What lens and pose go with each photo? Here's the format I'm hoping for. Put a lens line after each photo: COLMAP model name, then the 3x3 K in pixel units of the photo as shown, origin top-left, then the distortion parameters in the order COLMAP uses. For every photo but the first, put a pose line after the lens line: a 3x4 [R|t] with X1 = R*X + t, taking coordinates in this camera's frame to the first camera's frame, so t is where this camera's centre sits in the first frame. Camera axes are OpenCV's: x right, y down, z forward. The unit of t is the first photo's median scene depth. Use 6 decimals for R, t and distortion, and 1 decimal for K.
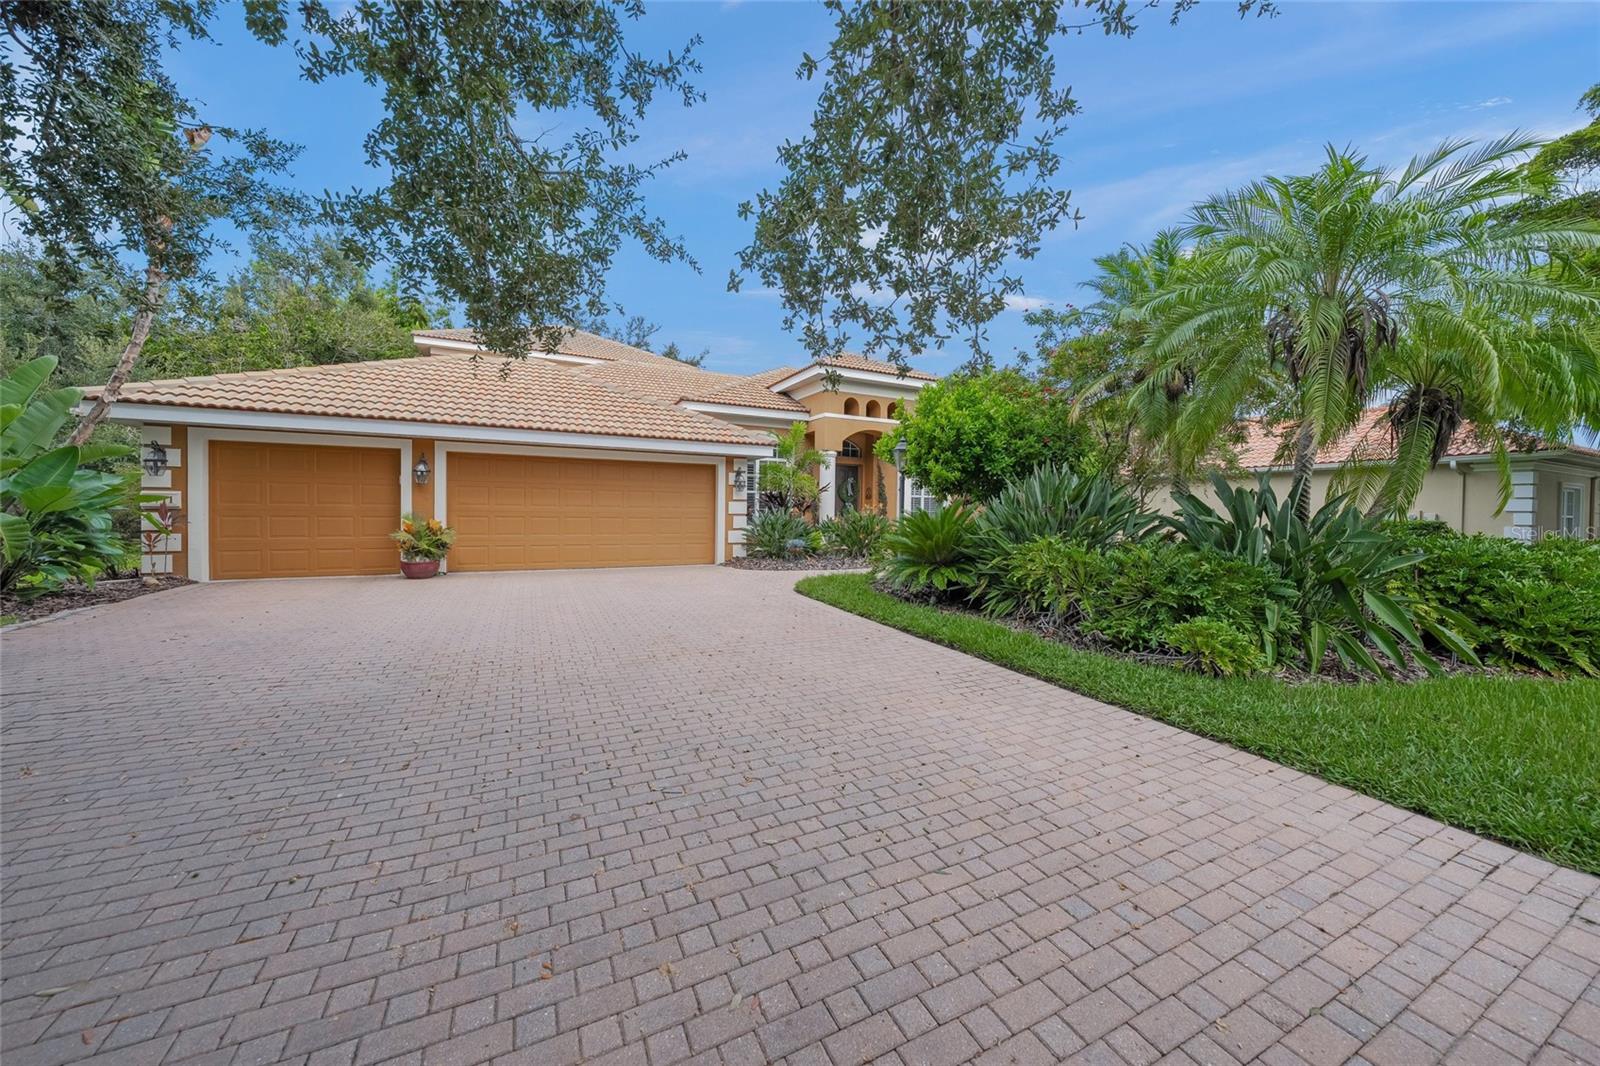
lens RADIAL K [[554.5, 0, 806.9], [0, 554.5, 532.6], [0, 0, 1]] dist [-0.002993, -0.000055]
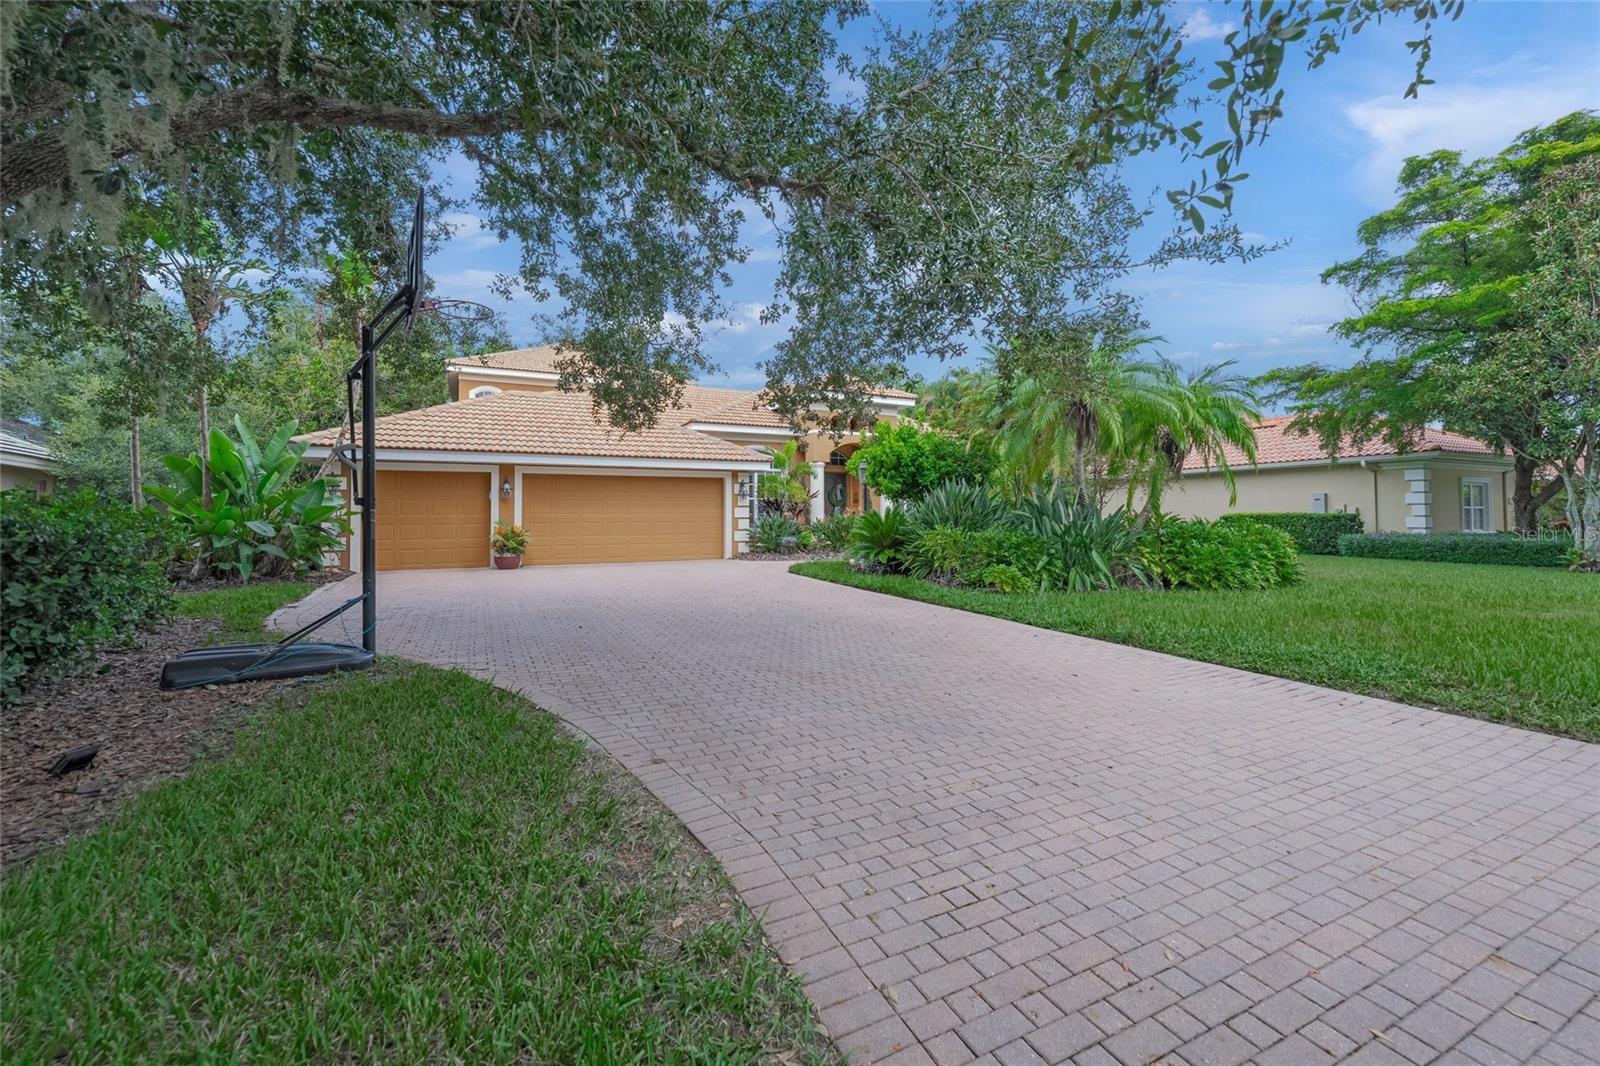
lens RADIAL K [[638.5, 0, 801.4], [0, 638.5, 522.2], [0, 0, 1]] dist [0.000944, -0.000007]
pose [[0.999820, -0.017661, -0.006917, 0.017443], [0.017449, 0.999407, -0.029673, 0.022320], [0.007437, 0.029547, 0.999536, -0.439583]]
